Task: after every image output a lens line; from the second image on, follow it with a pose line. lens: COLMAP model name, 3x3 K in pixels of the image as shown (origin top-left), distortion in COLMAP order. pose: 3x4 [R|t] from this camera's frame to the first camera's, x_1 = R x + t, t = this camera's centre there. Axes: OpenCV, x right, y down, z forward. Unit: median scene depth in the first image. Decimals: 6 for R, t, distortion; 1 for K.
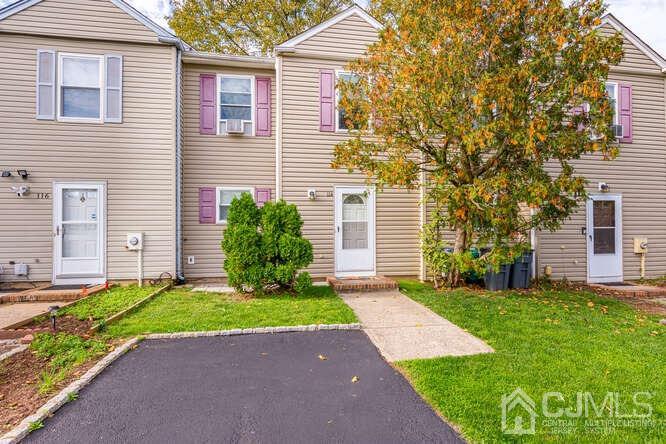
lens RADIAL K [[287.9, 0, 335.9], [0, 287.9, 227.3], [0, 0, 1]] dist [0.001305, 0.000215]
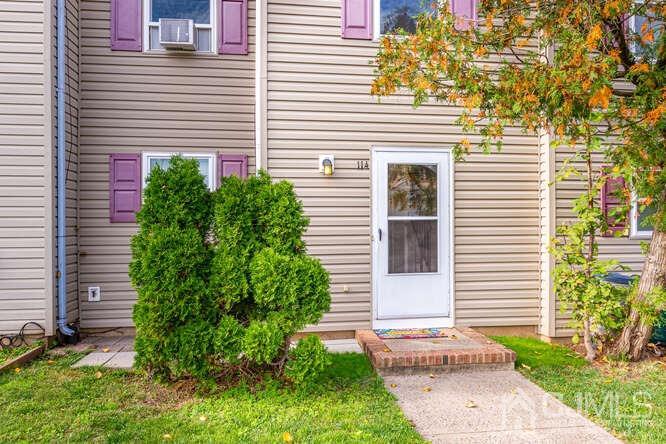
lens RADIAL K [[393.1, 0, 347.6], [0, 393.1, 227.8], [0, 0, 1]] dist [0.002120, -0.000008]
pose [[0.999567, -0.000179, -0.029440, -0.029395], [0.000322, 0.999988, 0.004838, -0.009021], [0.029439, -0.004845, 0.999555, 0.340783]]
